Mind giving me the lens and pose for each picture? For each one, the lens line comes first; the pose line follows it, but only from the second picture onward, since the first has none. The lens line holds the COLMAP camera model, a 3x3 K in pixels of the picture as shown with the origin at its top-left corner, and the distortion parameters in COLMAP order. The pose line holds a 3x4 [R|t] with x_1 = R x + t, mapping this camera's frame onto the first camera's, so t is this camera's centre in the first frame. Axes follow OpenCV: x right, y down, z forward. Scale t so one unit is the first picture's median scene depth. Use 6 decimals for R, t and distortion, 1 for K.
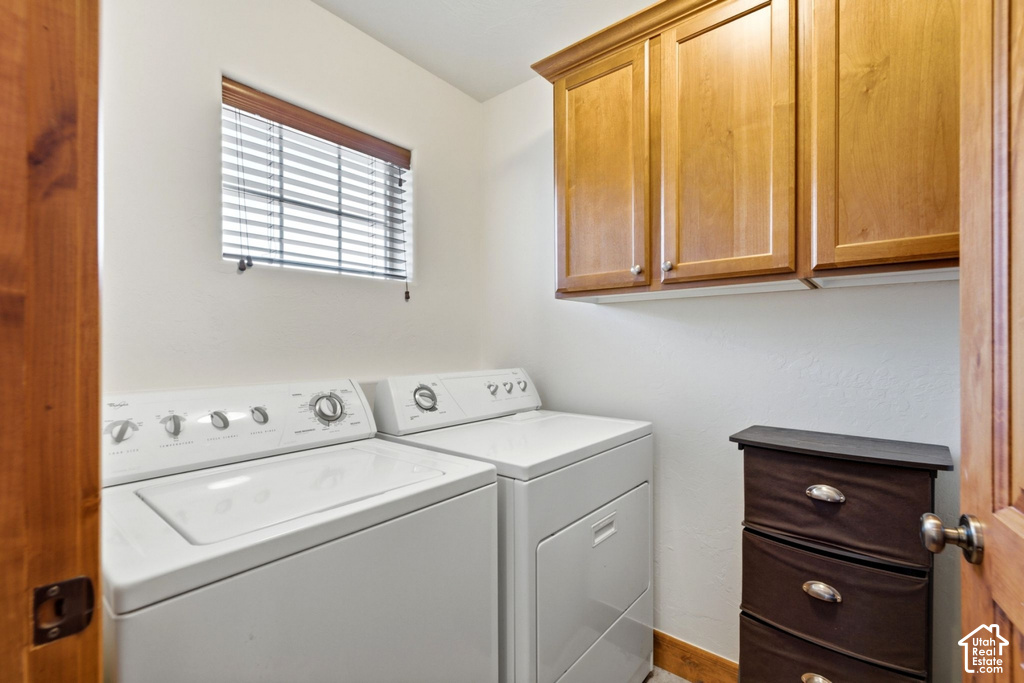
lens RADIAL K [[450.5, 0, 513.2], [0, 450.5, 343.1], [0, 0, 1]] dist [0.017156, 0.000218]
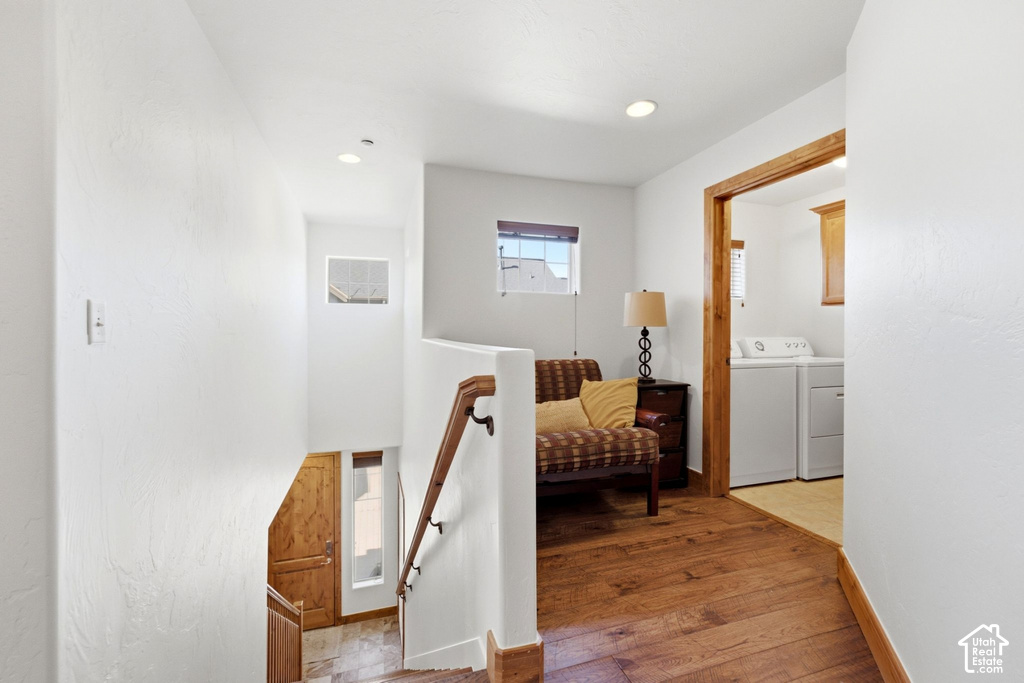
lens RADIAL K [[426.2, 0, 510.9], [0, 426.2, 337.1], [0, 0, 1]] dist [0.001551, 0.000070]
pose [[0.847939, 0.005511, -0.530065, -0.103153], [-0.000769, 0.999958, 0.009167, 0.047732], [0.530093, -0.007365, 0.847908, -1.822636]]
